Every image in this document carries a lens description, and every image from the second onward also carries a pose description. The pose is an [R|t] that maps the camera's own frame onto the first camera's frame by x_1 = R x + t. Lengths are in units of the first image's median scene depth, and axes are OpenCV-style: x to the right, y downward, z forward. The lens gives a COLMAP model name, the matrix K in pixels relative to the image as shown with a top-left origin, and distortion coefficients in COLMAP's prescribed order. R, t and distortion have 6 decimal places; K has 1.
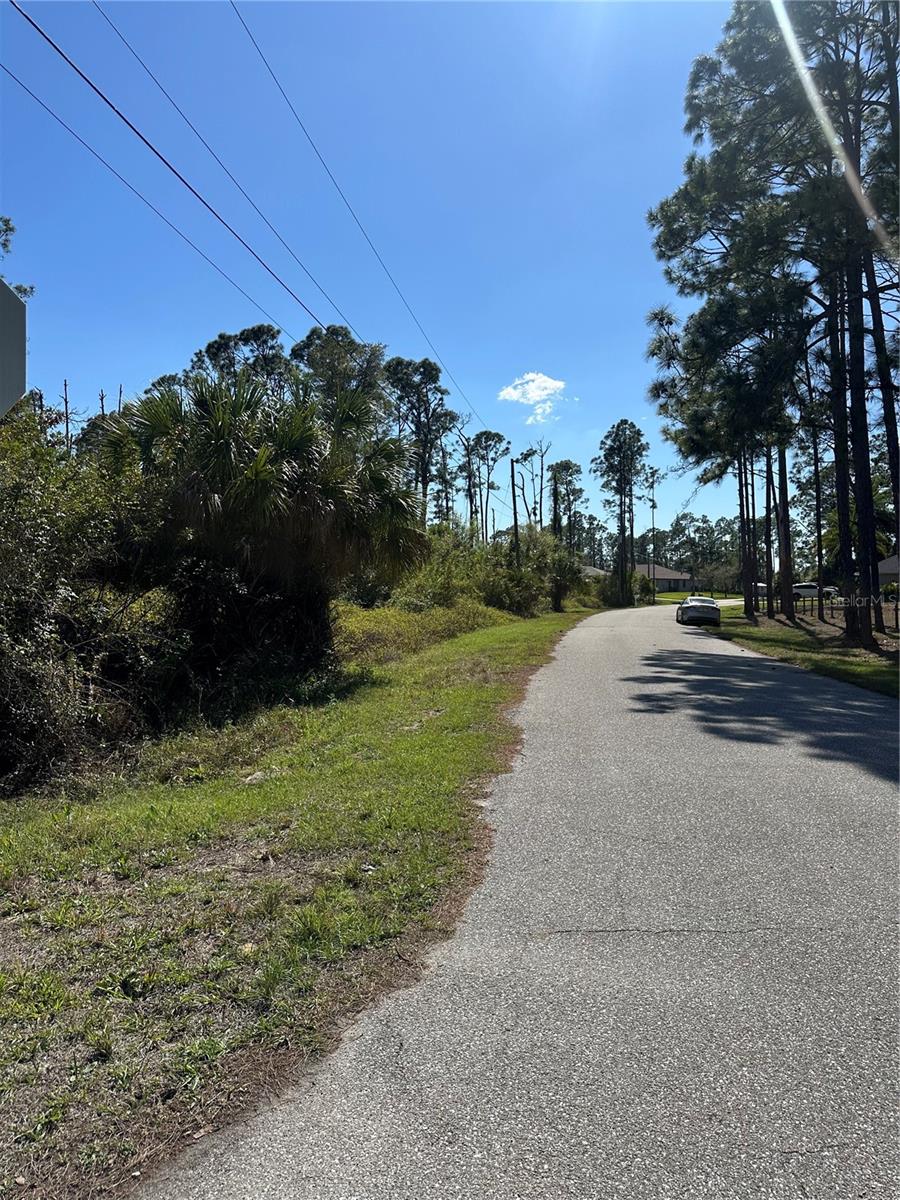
lens RADIAL K [[831.4, 0, 446.2], [0, 831.4, 597.2], [0, 0, 1]] dist [0.046239, -0.056377]
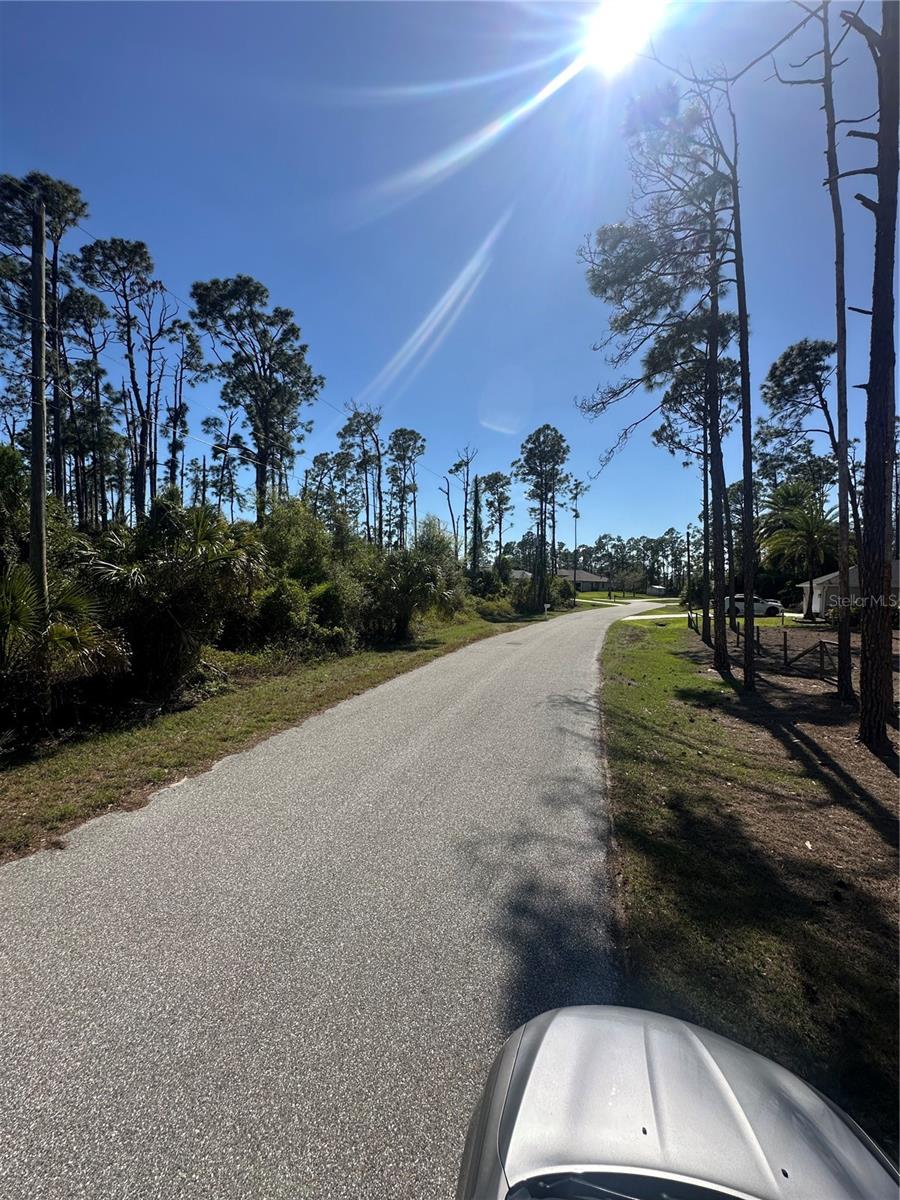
lens RADIAL K [[475.2, 0, 454.6], [0, 475.2, 598.2], [0, 0, 1]] dist [-0.006642, 0.001157]
pose [[0.999464, 0.019741, -0.026124, 0.112536], [-0.019134, 0.999546, 0.023283, -0.013898], [0.026572, -0.022771, 0.999388, 0.389319]]
